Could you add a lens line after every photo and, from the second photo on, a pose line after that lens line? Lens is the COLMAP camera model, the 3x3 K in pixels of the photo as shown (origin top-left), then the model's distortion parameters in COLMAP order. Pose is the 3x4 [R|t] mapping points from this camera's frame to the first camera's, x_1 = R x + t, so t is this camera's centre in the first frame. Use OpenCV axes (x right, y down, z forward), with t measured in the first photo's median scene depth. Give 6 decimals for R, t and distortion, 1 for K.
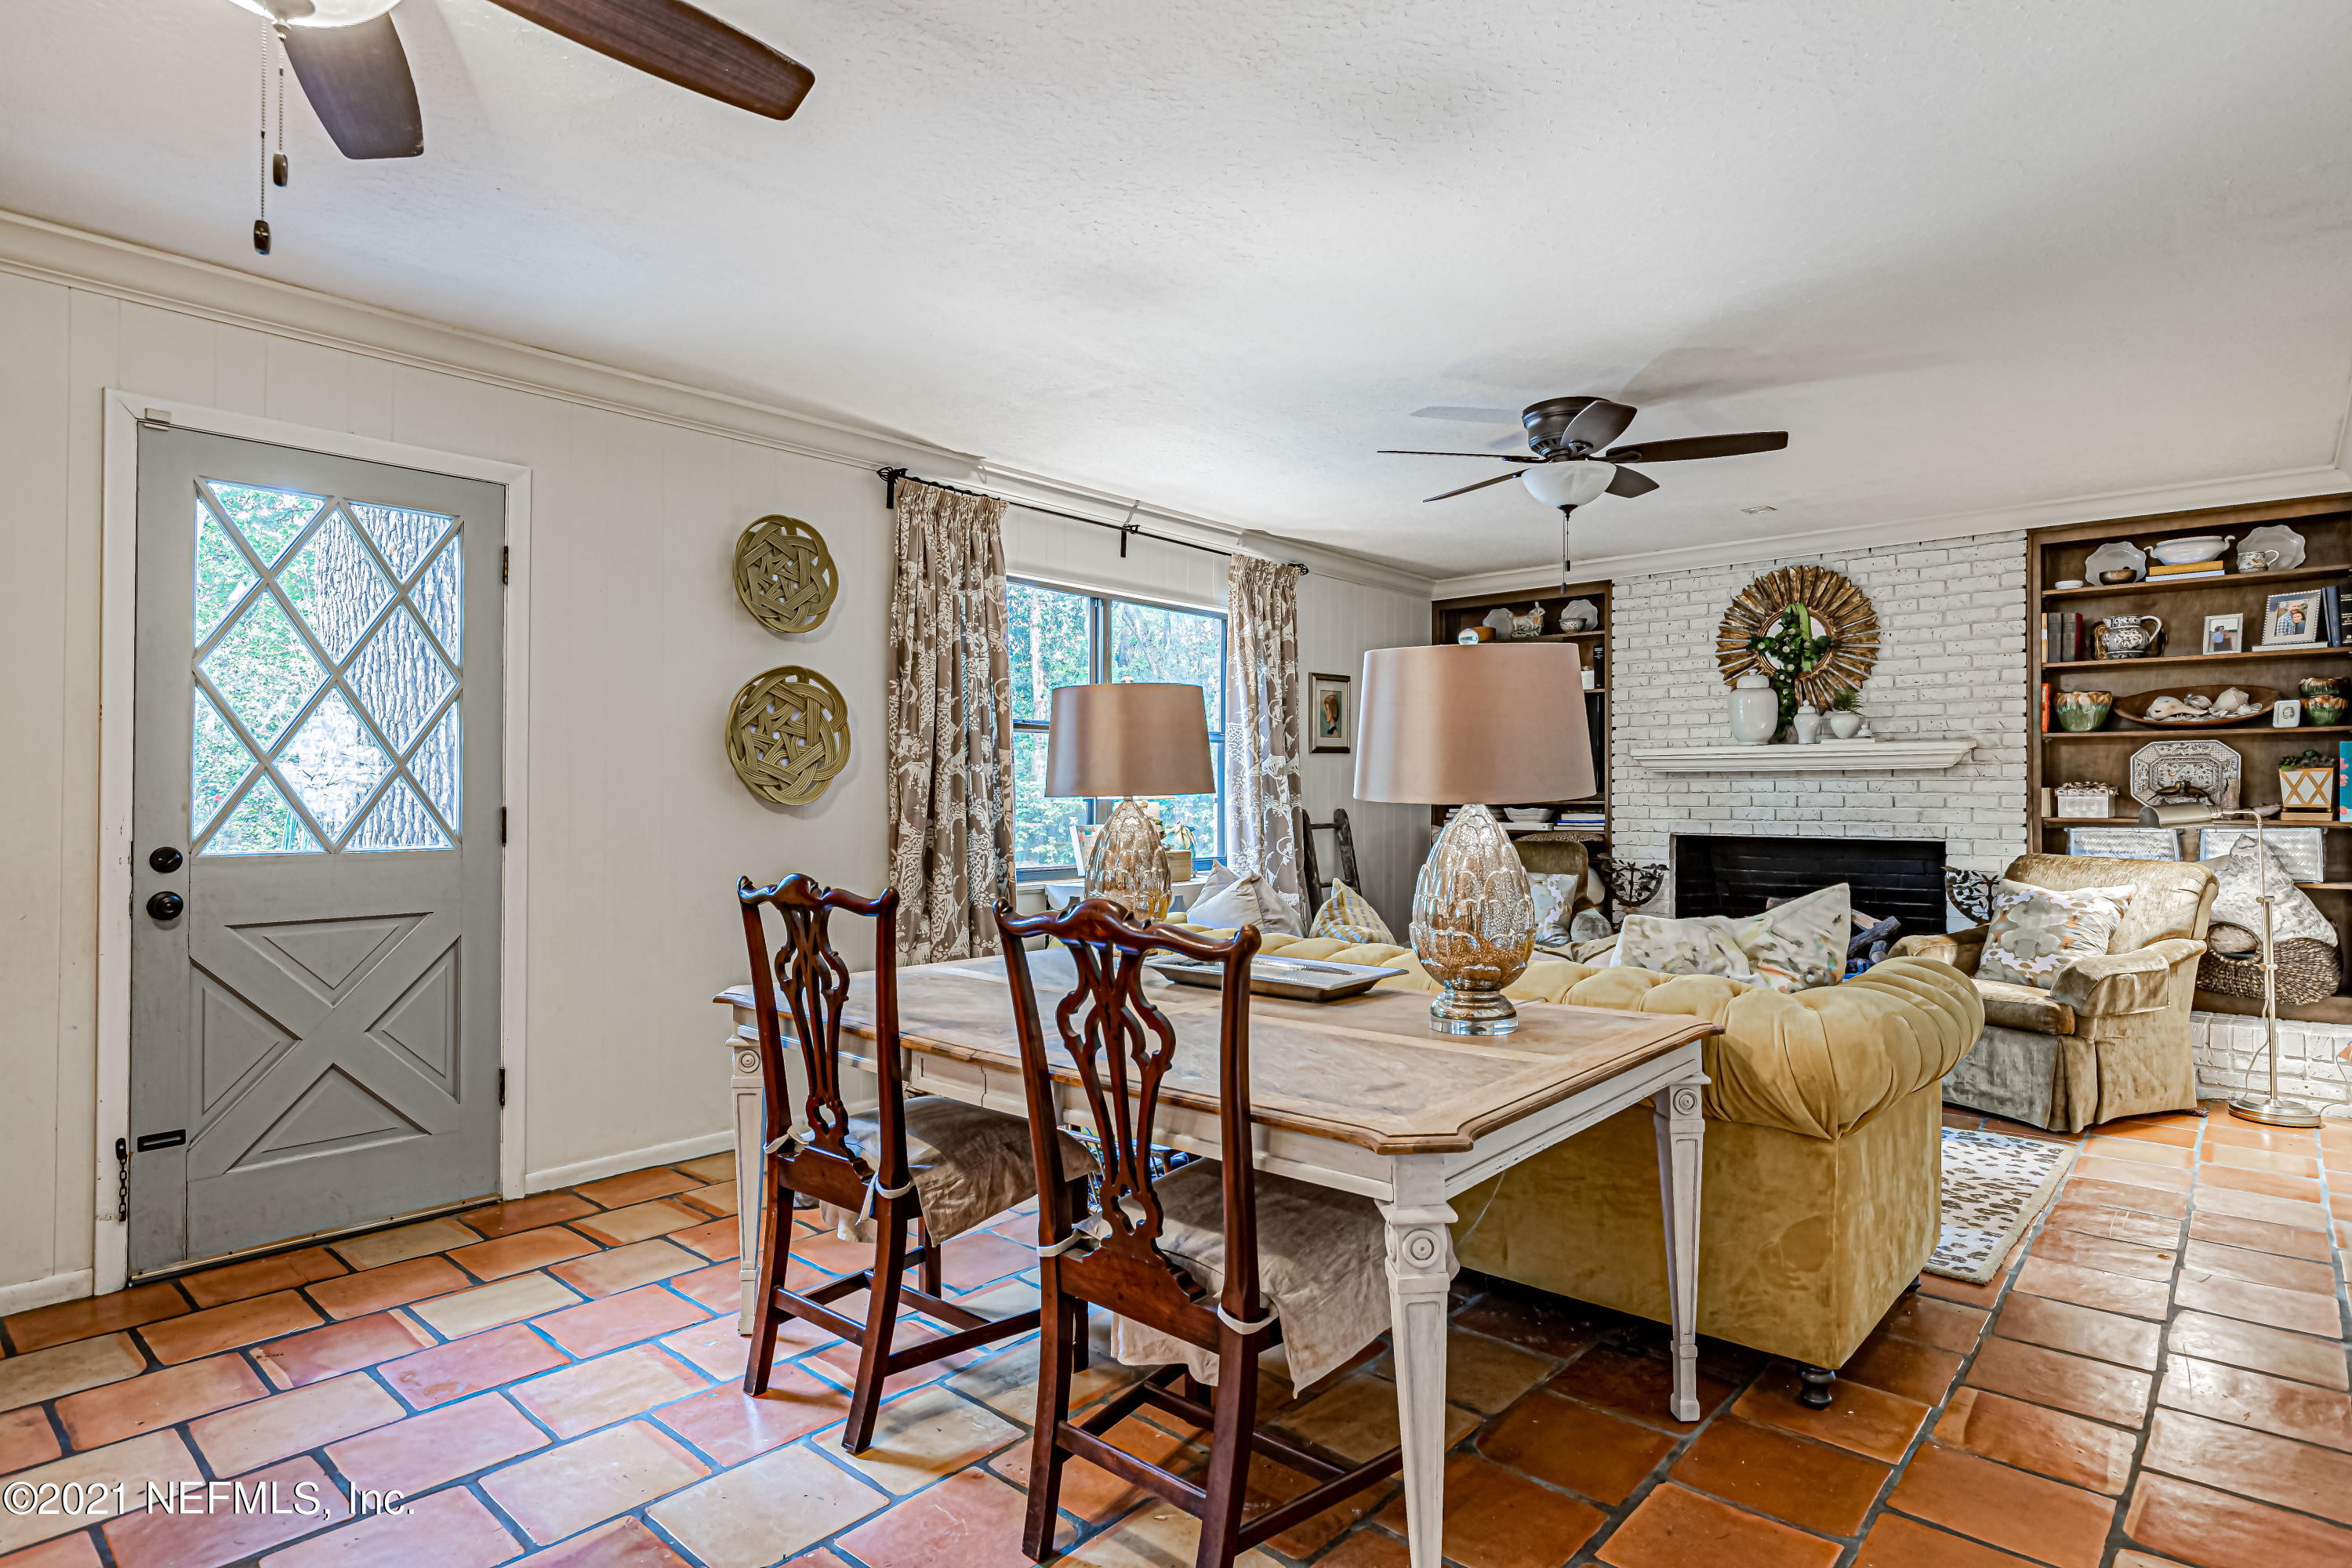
lens RADIAL K [[1243.4, 0, 1176.0], [0, 1243.4, 784.0], [0, 0, 1]] dist [-0.015036, 0.001549]
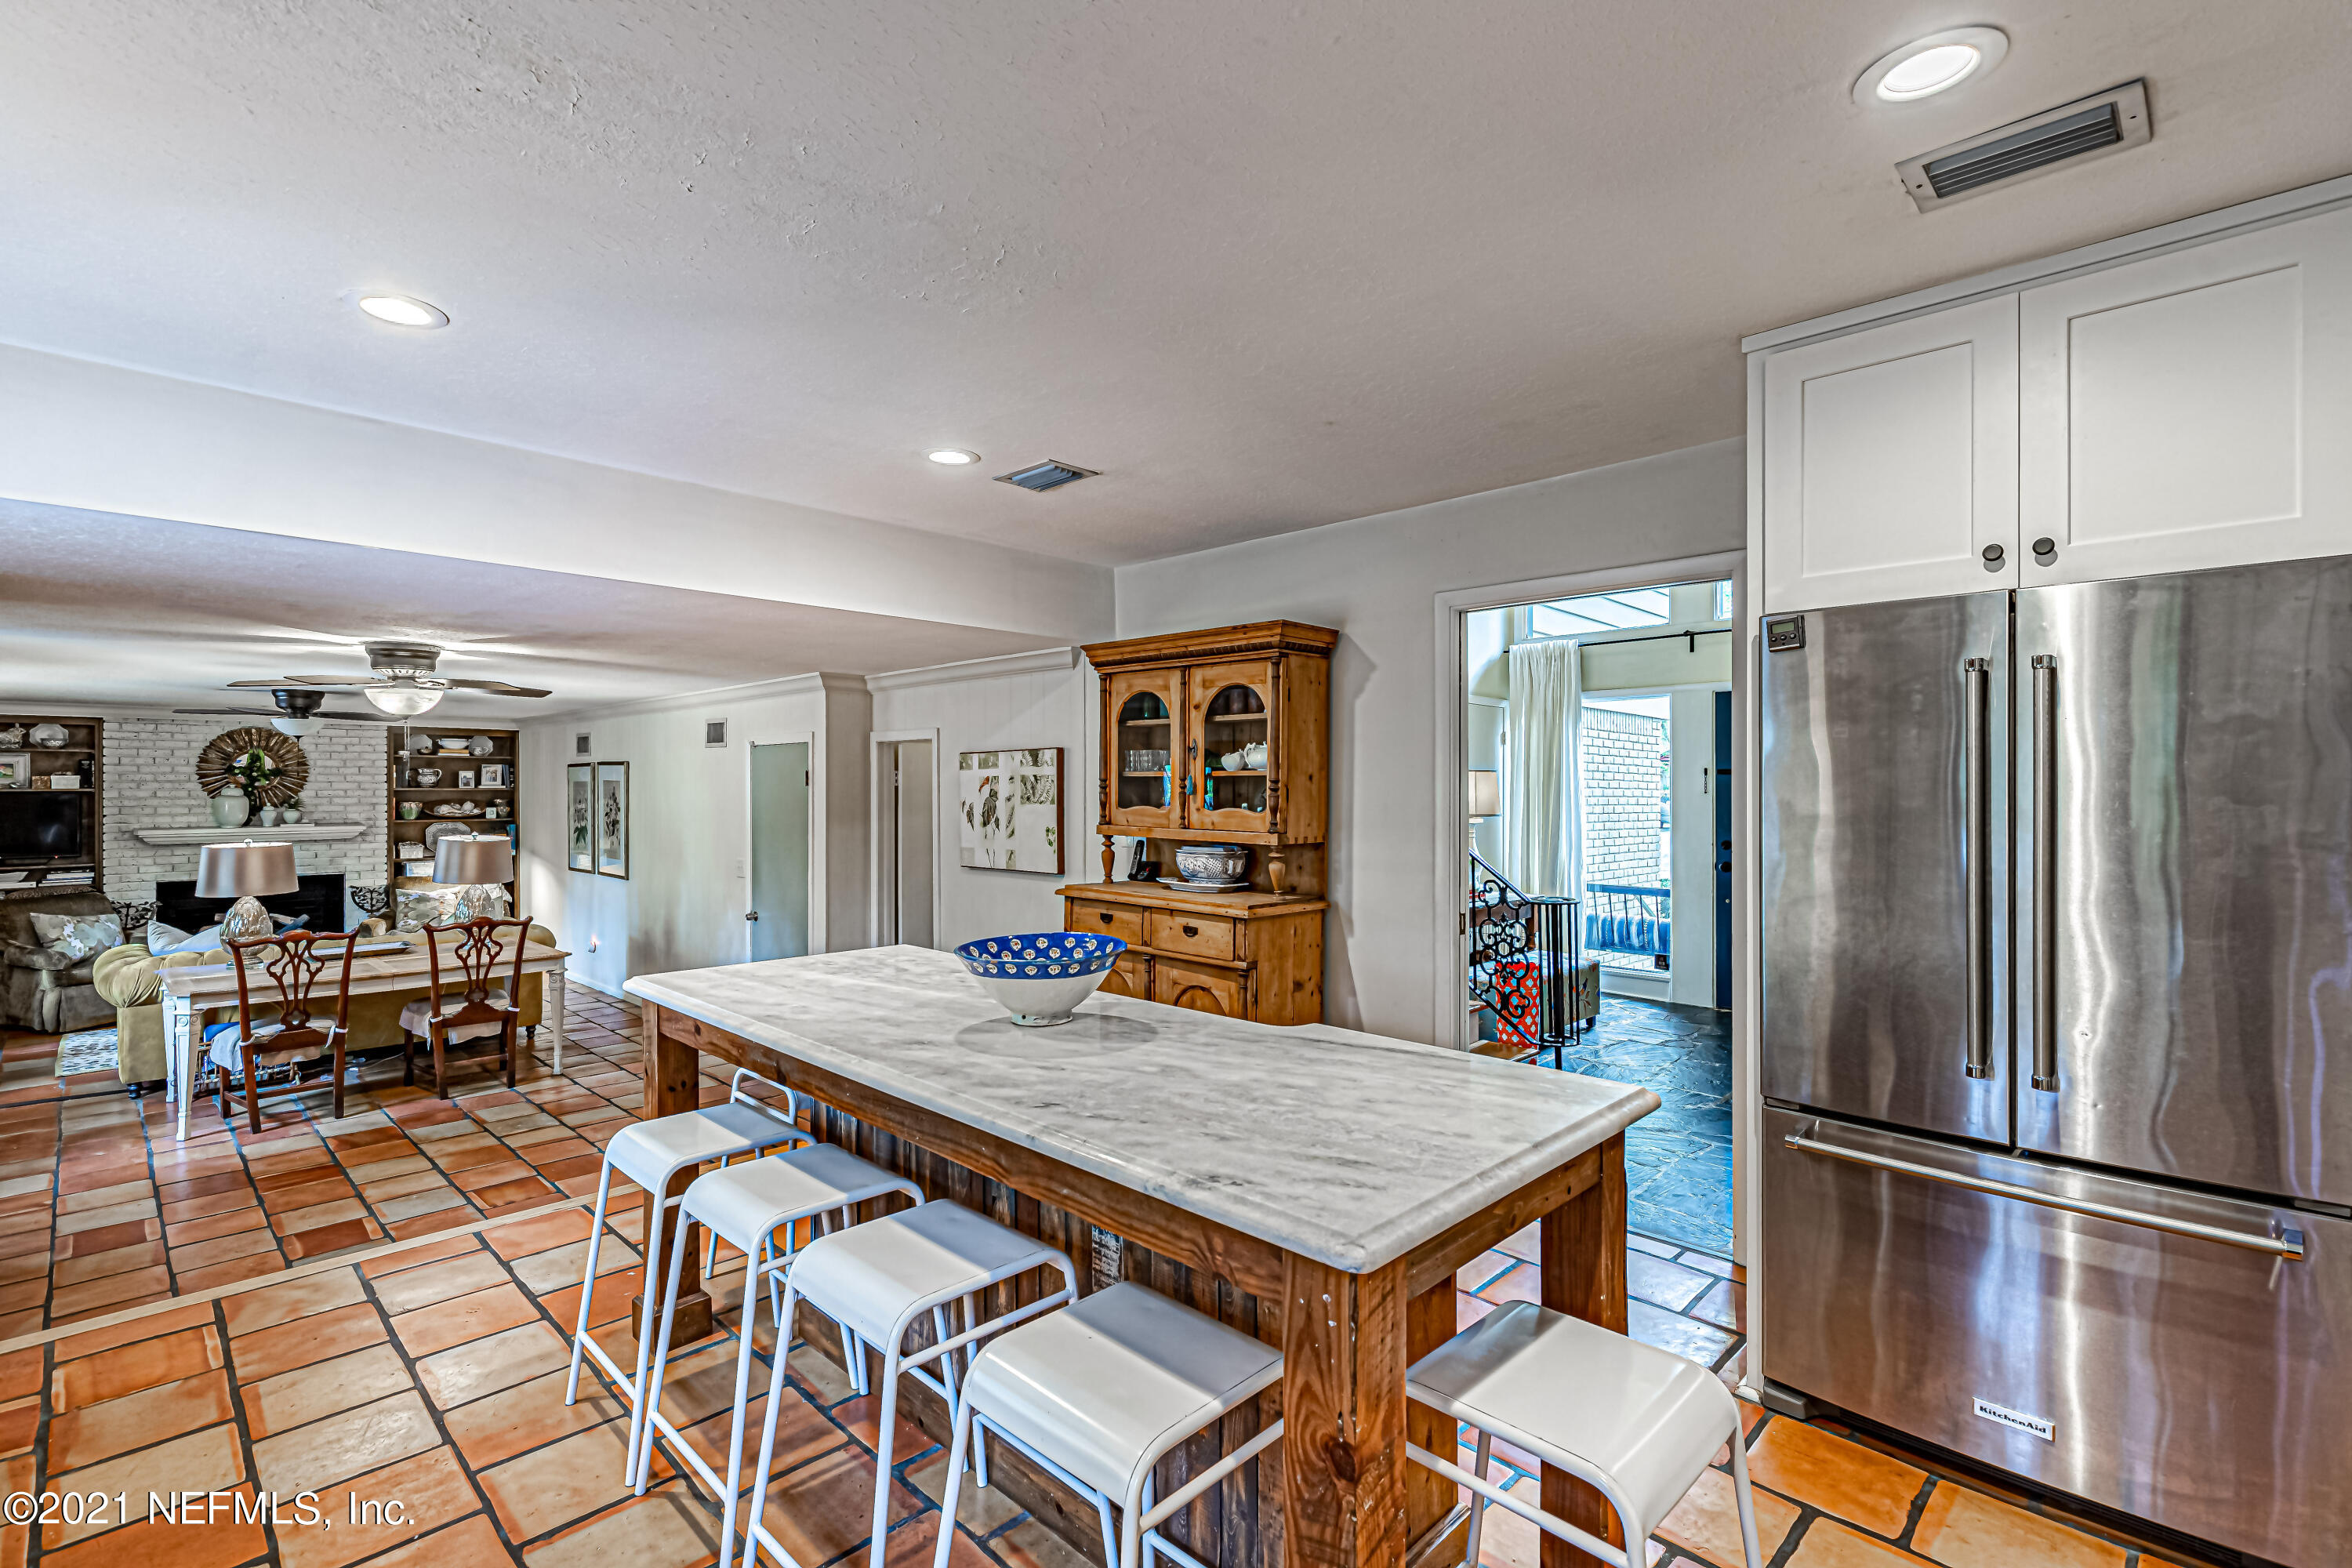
lens RADIAL K [[1063.4, 0, 1179.3], [0, 1063.4, 788.5], [0, 0, 1]] dist [0.003028, -0.000142]
pose [[0.034326, -0.005168, 0.999397, -1.127340], [-0.006692, 0.999963, 0.005401, -0.116674], [-0.999388, -0.006874, 0.034290, -0.448462]]
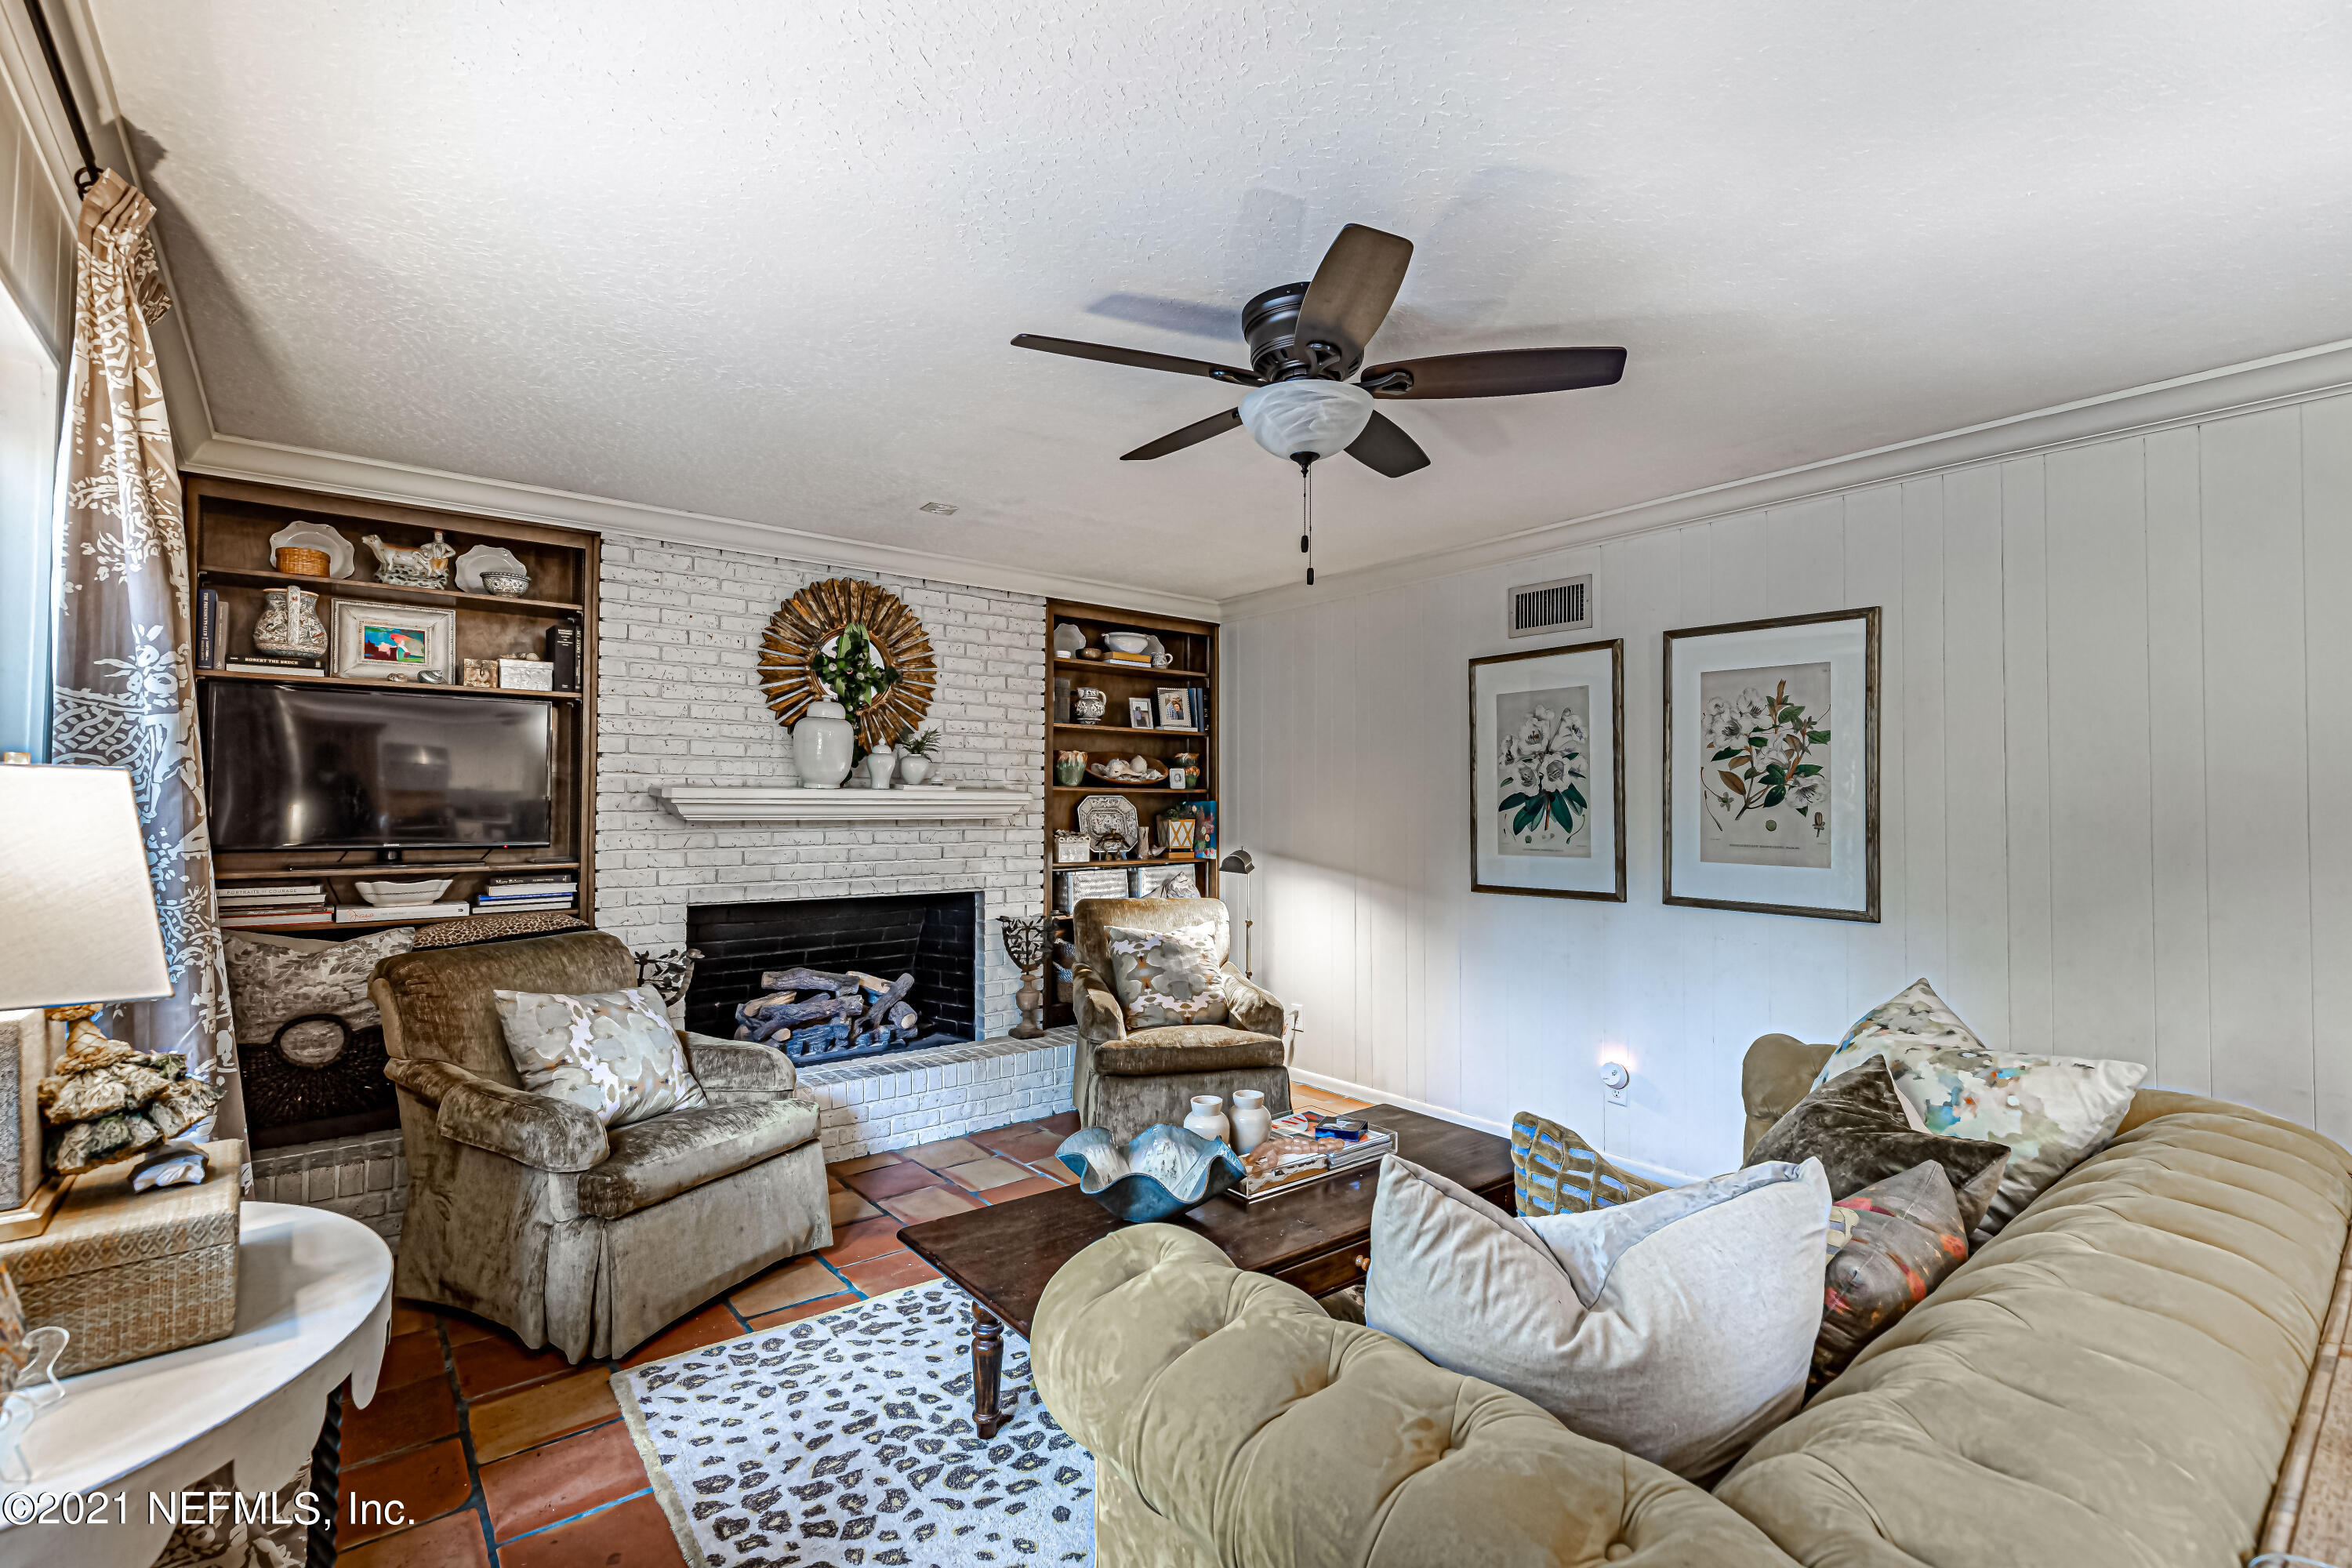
lens RADIAL K [[1047.0, 0, 1169.5], [0, 1047.0, 783.6], [0, 0, 1]] dist [0.001206, -0.000288]
pose [[0.155053, 0.022089, 0.987659, -0.196751], [-0.010879, 0.999728, -0.020651, -0.025533], [-0.987846, -0.007543, 0.155251, 0.753209]]
